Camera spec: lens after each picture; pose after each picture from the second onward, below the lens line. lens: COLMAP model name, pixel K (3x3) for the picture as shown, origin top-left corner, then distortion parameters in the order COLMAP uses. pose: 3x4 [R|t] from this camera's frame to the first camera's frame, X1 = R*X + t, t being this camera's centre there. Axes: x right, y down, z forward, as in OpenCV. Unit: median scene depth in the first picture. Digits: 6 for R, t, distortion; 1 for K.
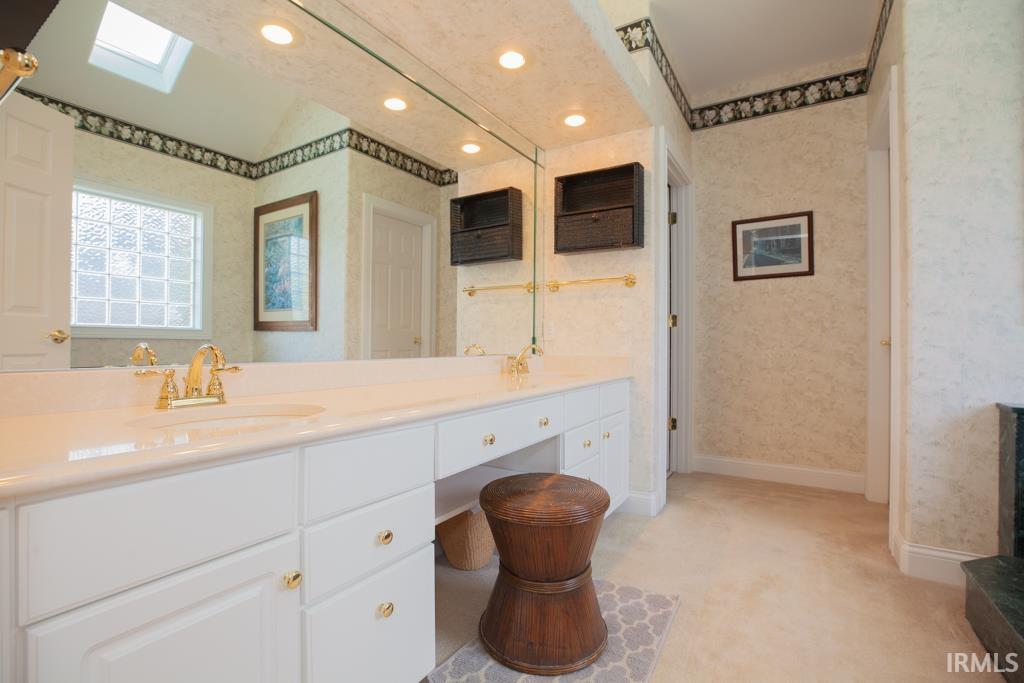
lens RADIAL K [[466.6, 0, 513.3], [0, 466.6, 341.9], [0, 0, 1]] dist [-0.044789, 0.015168]
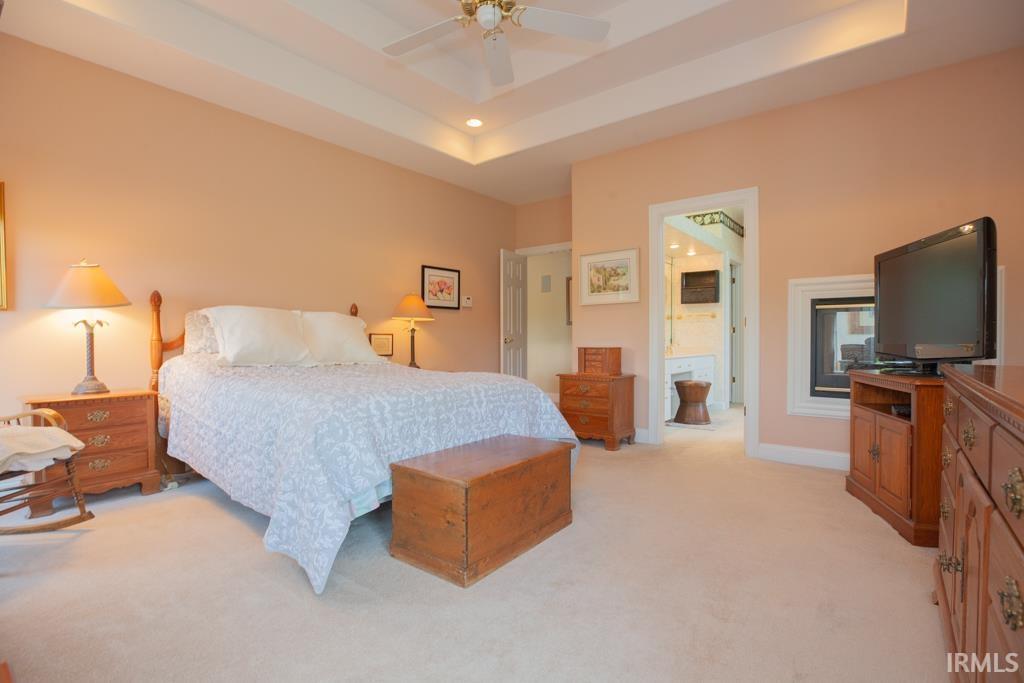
lens RADIAL K [[466.6, 0, 513.3], [0, 466.6, 341.9], [0, 0, 1]] dist [-0.044789, 0.015168]
pose [[0.991366, -0.001821, -0.131111, -0.475780], [0.002023, 0.999997, 0.001405, 0.001808], [0.131108, -0.001658, 0.991367, -1.560930]]
